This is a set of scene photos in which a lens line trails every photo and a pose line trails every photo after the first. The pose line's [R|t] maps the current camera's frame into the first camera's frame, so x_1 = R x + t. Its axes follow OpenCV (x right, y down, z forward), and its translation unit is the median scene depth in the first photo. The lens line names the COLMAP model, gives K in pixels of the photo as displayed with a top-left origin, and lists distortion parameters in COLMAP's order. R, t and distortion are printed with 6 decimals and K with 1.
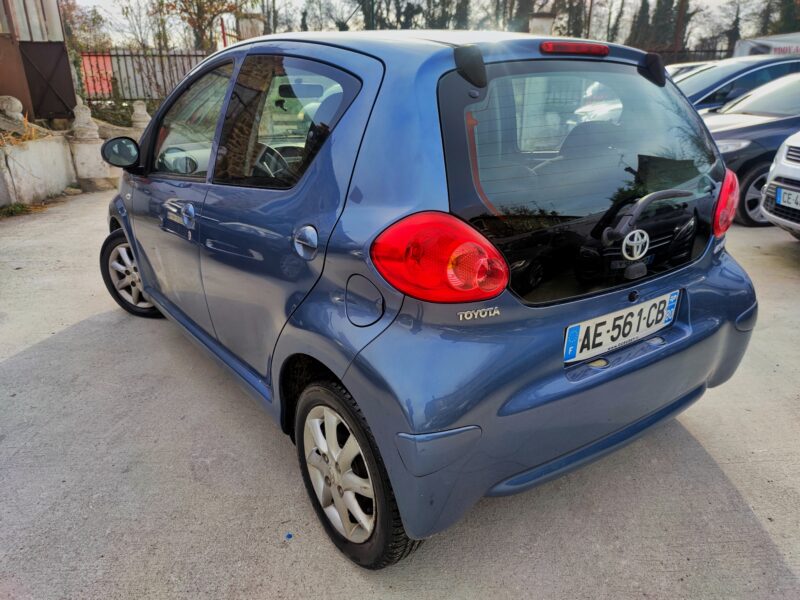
lens RADIAL K [[608.8, 0, 404.0], [0, 608.8, 325.9], [0, 0, 1]] dist [0.020117, -0.004914]
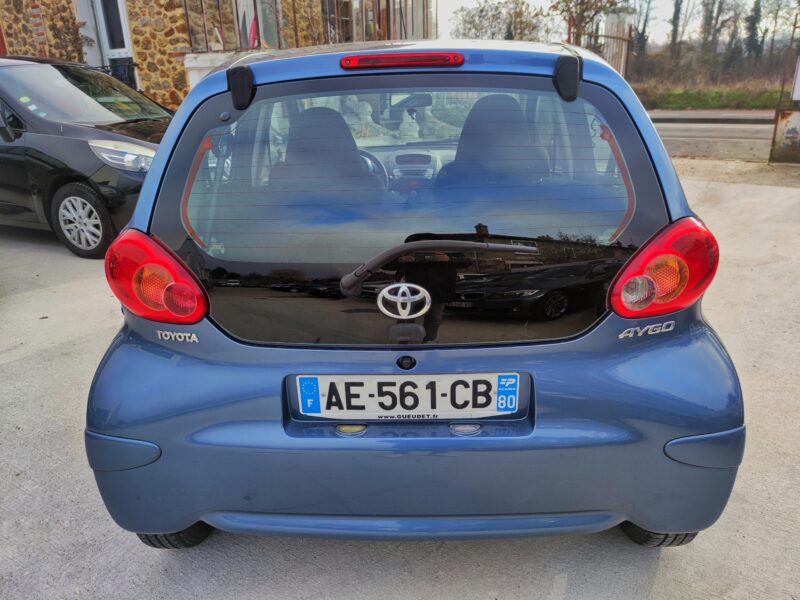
lens RADIAL K [[605.5, 0, 401.9], [0, 605.5, 328.4], [0, 0, 1]] dist [0.028165, -0.001085]
pose [[0.788501, 0.208659, -0.578557, 0.785760], [-0.202890, 0.976280, 0.075587, -0.145318], [0.580605, 0.057783, 0.812132, 0.317226]]
